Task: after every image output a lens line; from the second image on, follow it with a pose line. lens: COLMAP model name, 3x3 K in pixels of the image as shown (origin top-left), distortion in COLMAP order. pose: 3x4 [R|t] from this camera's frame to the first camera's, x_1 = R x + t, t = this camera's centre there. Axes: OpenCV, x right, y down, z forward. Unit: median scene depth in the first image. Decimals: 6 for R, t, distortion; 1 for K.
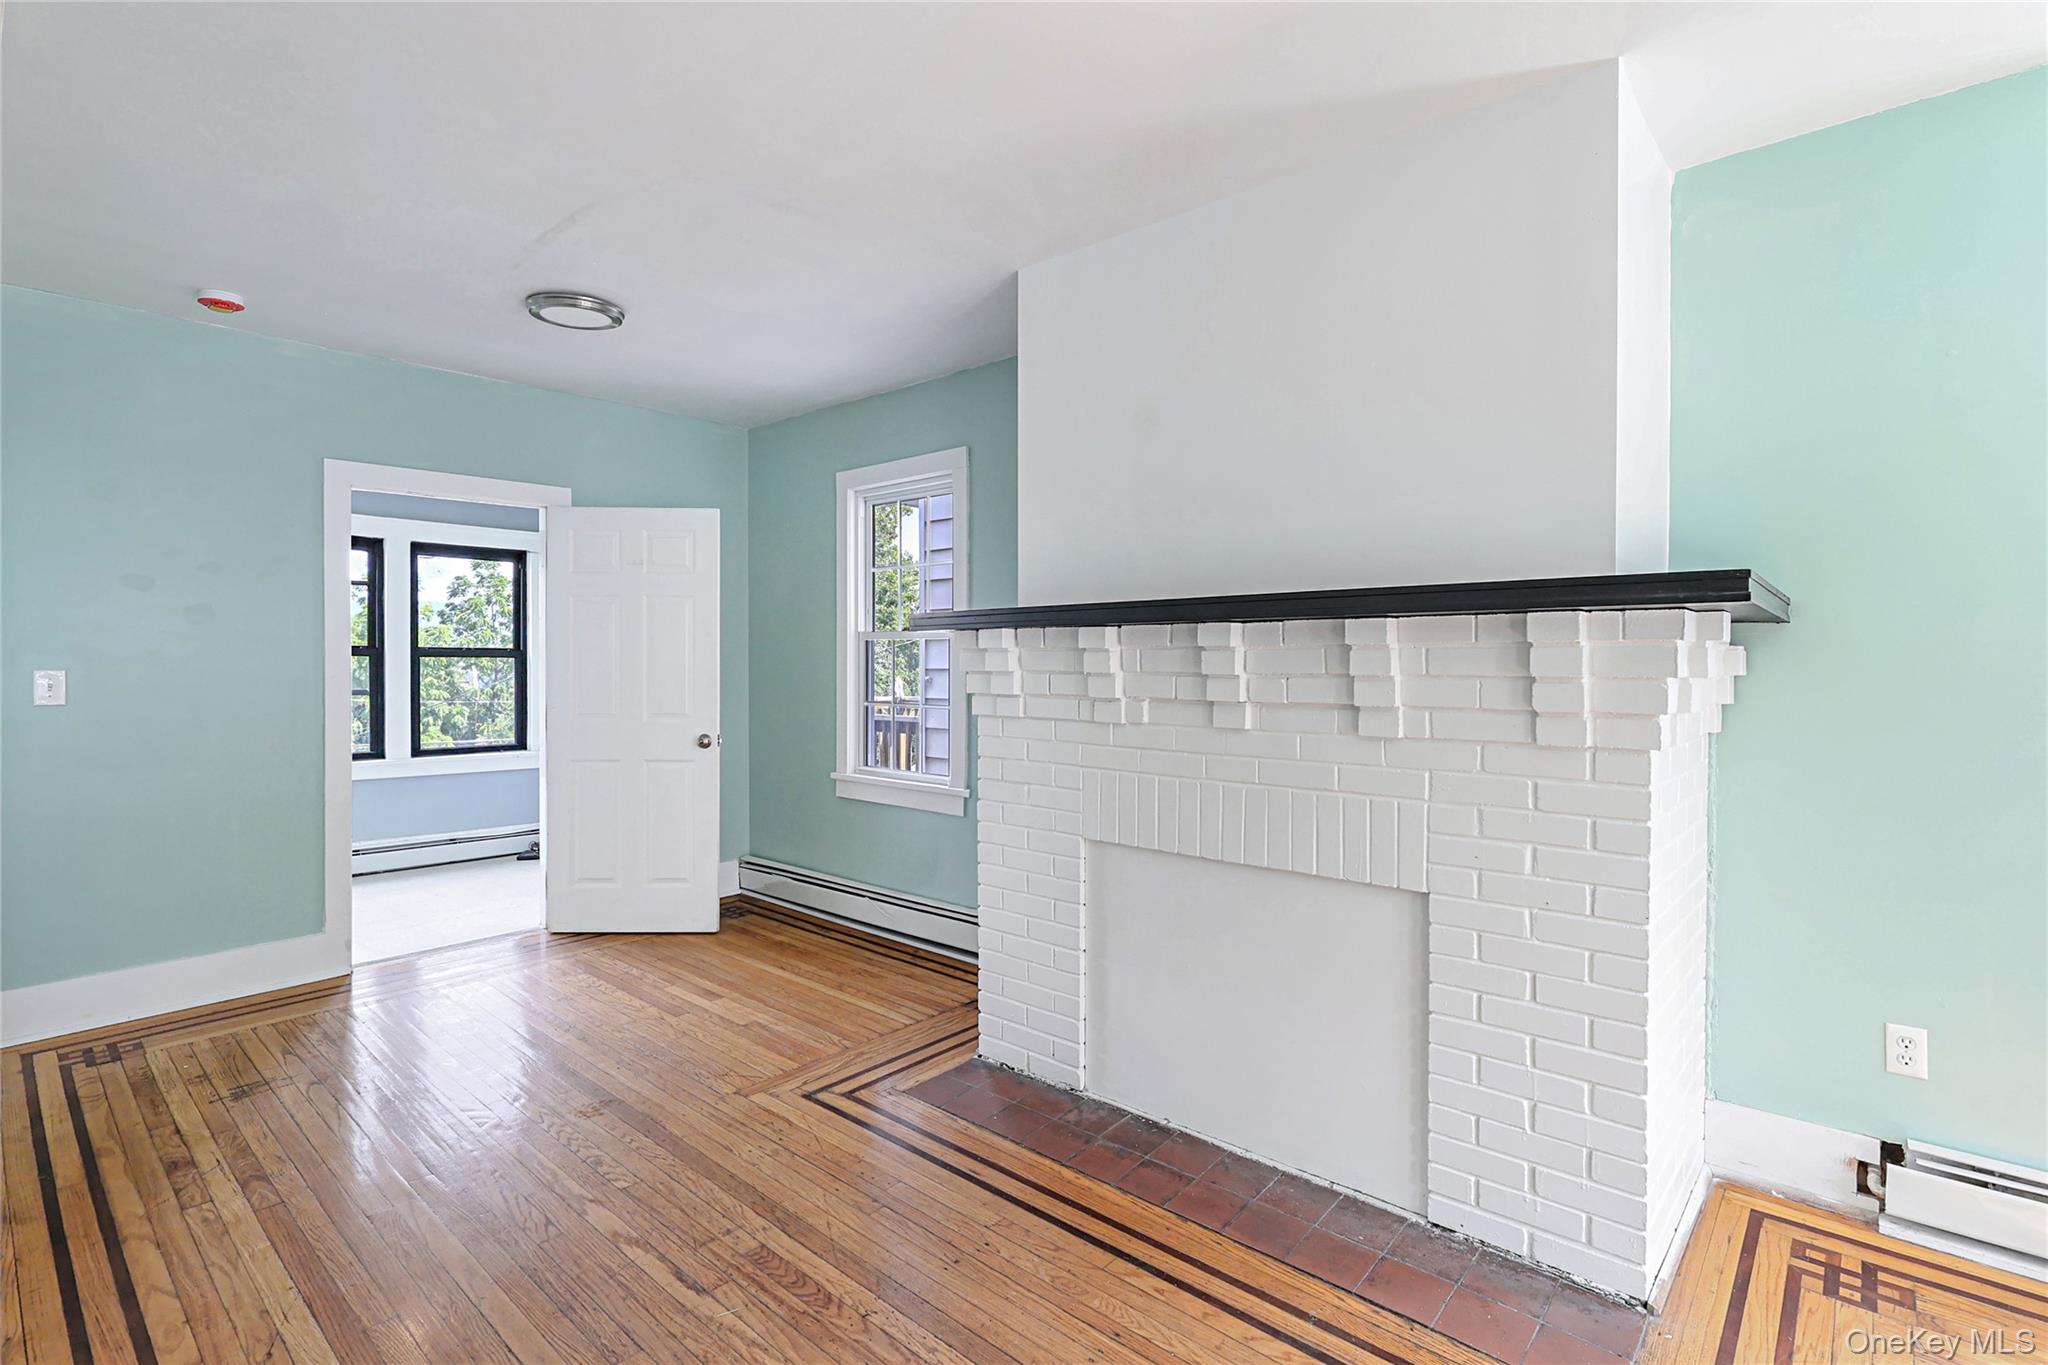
lens RADIAL K [[972.3, 0, 1038.2], [0, 972.3, 696.3], [0, 0, 1]] dist [-0.004917, 0.001833]
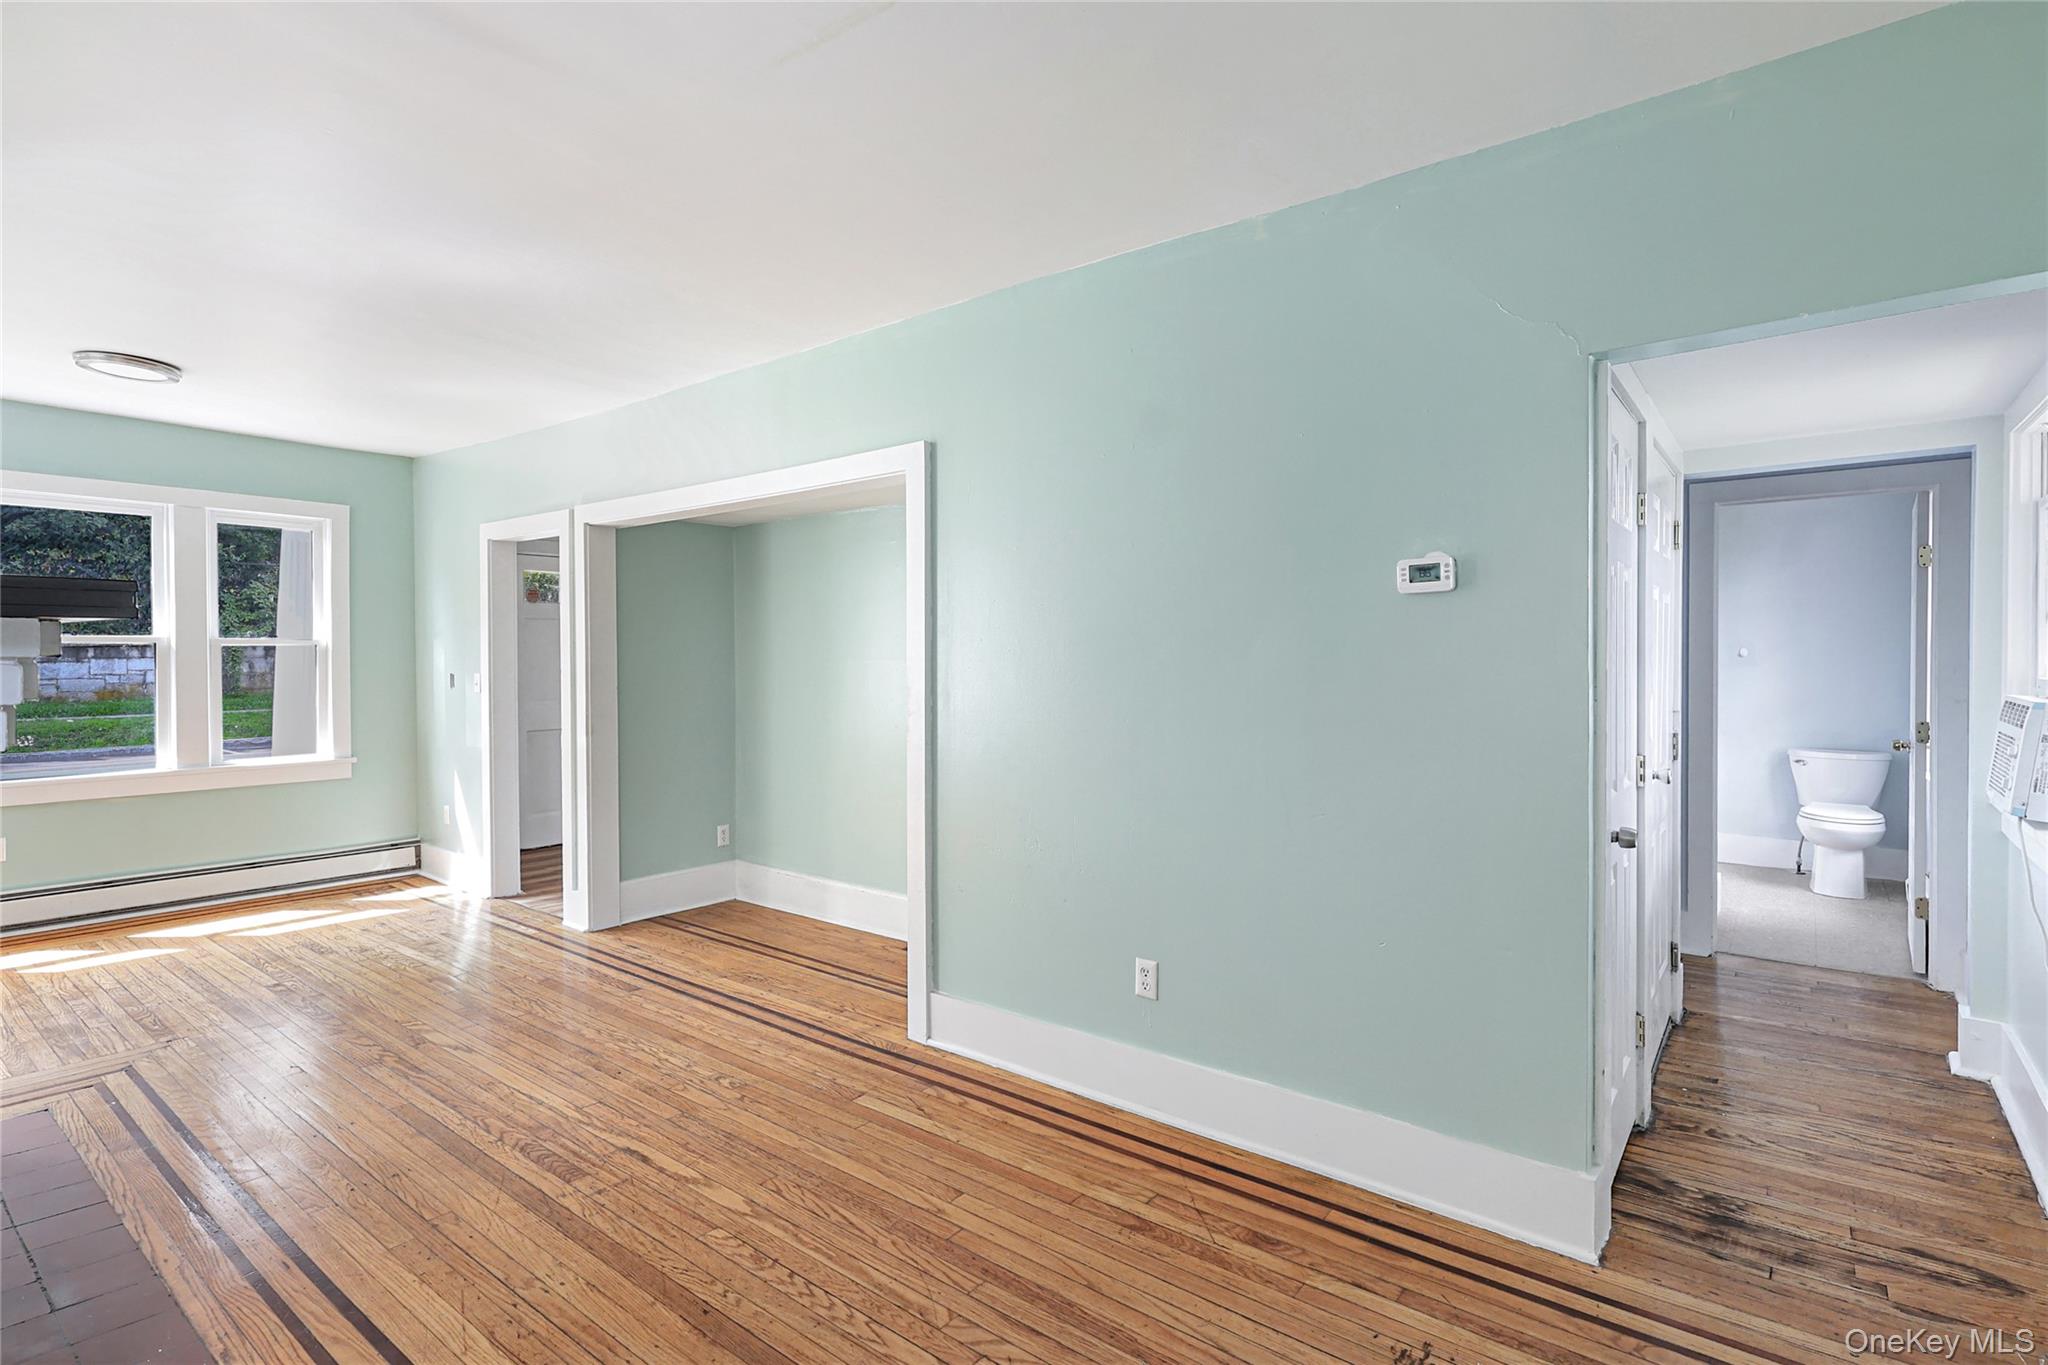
lens RADIAL K [[972.3, 0, 1042.5], [0, 972.3, 666.9], [0, 0, 1]] dist [-0.004917, 0.001833]
pose [[-0.997149, -0.001463, -0.075439, -0.588595], [-0.005074, 0.998849, 0.047700, -0.055067], [0.075282, 0.047947, -0.996009, 1.687306]]
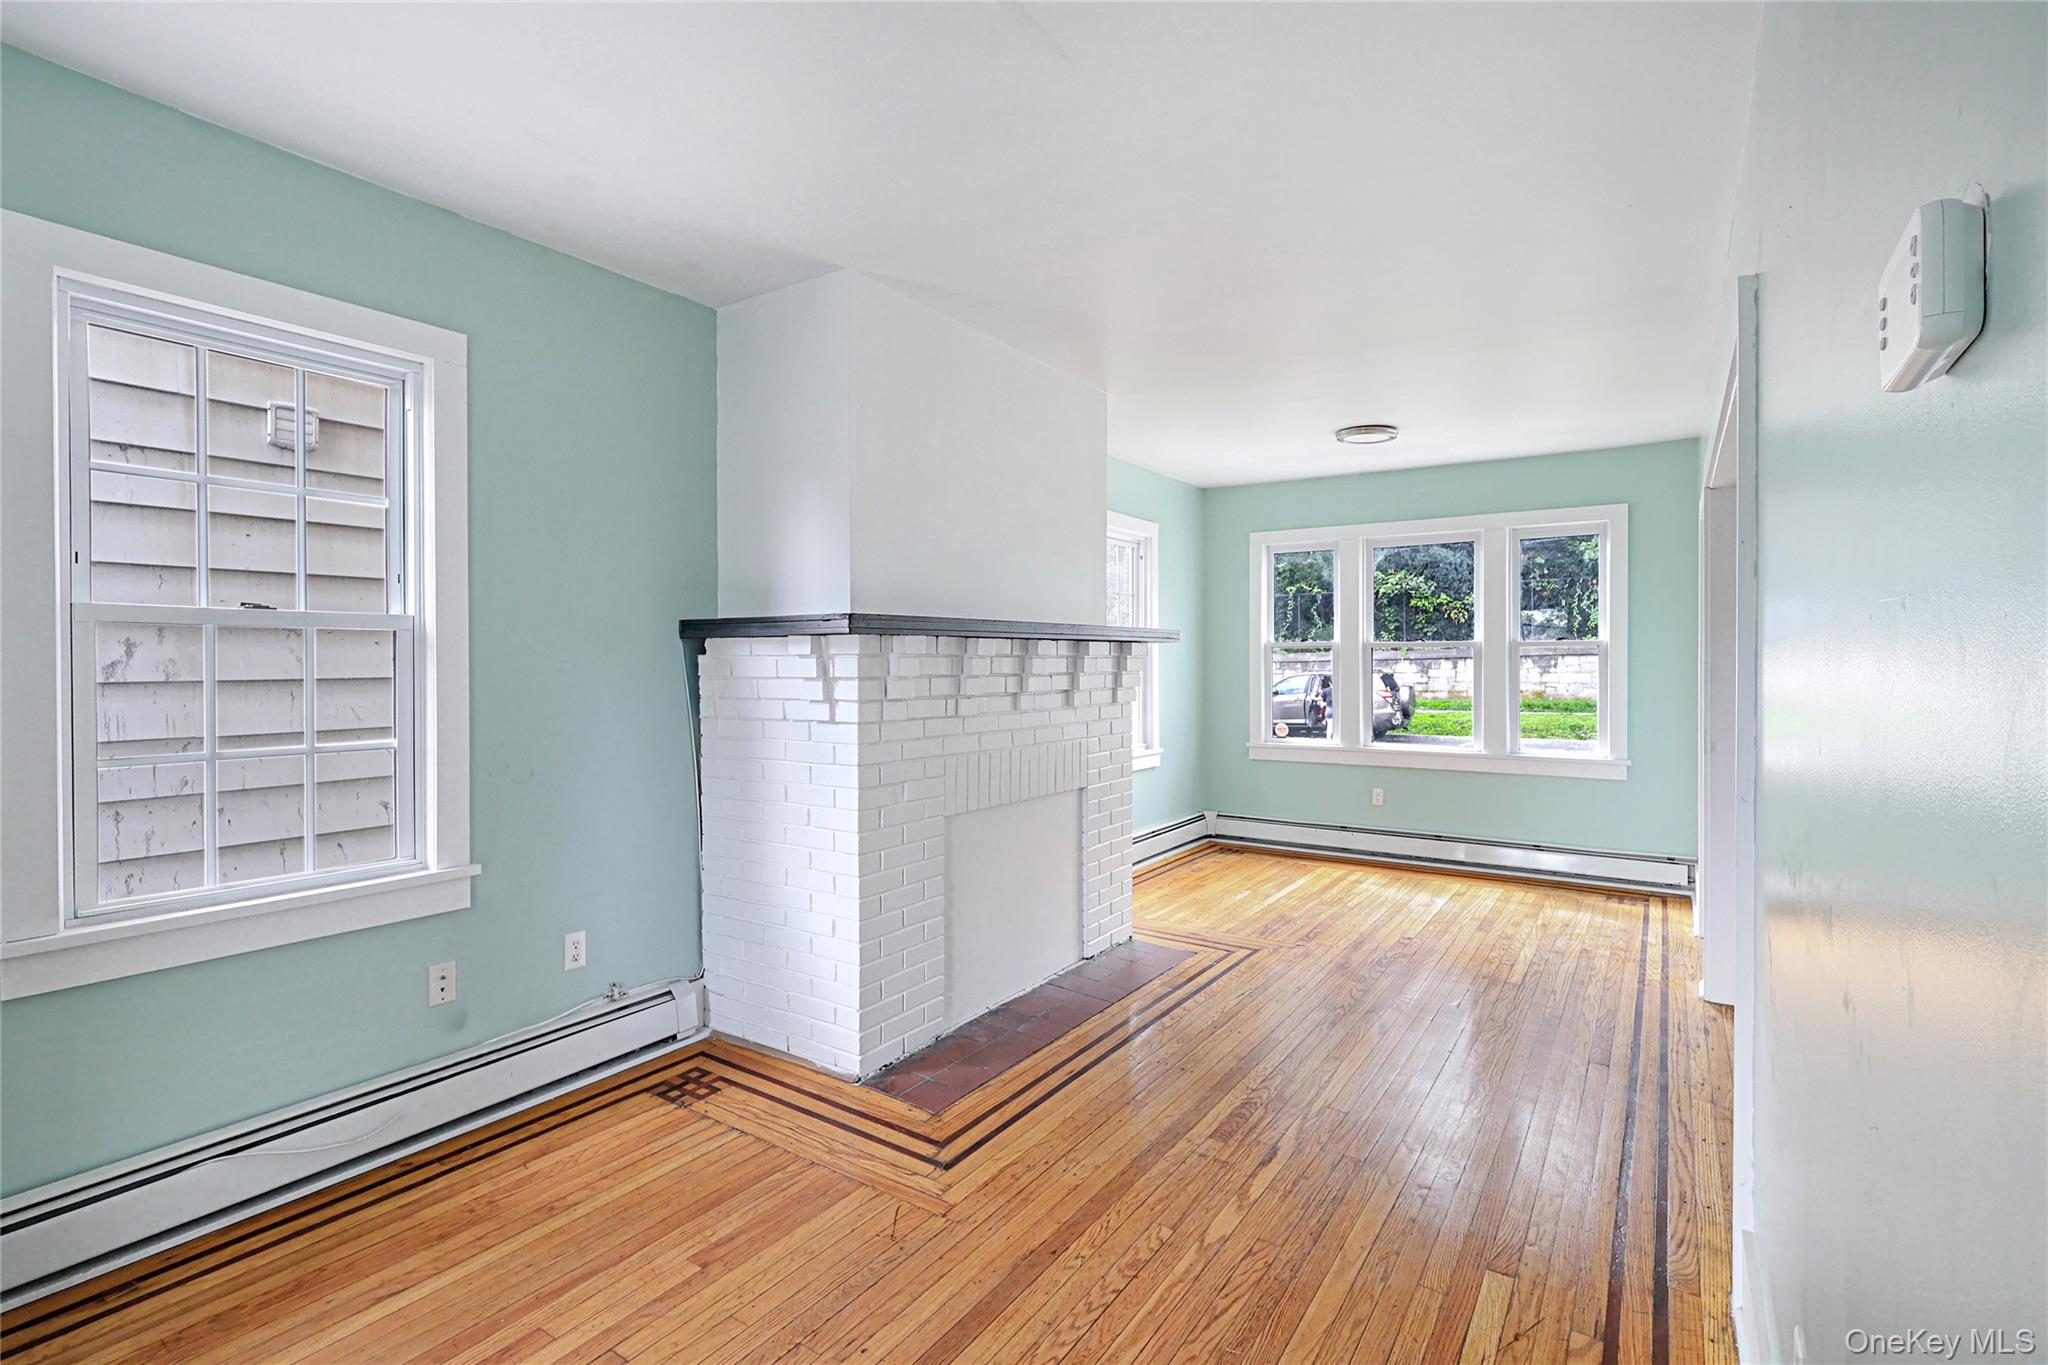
lens RADIAL K [[972.3, 0, 1026.9], [0, 972.3, 678.2], [0, 0, 1]] dist [-0.004917, 0.001833]
pose [[-0.142532, -0.019509, 0.989598, -1.171758], [0.036352, 0.999028, 0.024931, -0.044228], [-0.989122, 0.039527, -0.141684, 1.108862]]
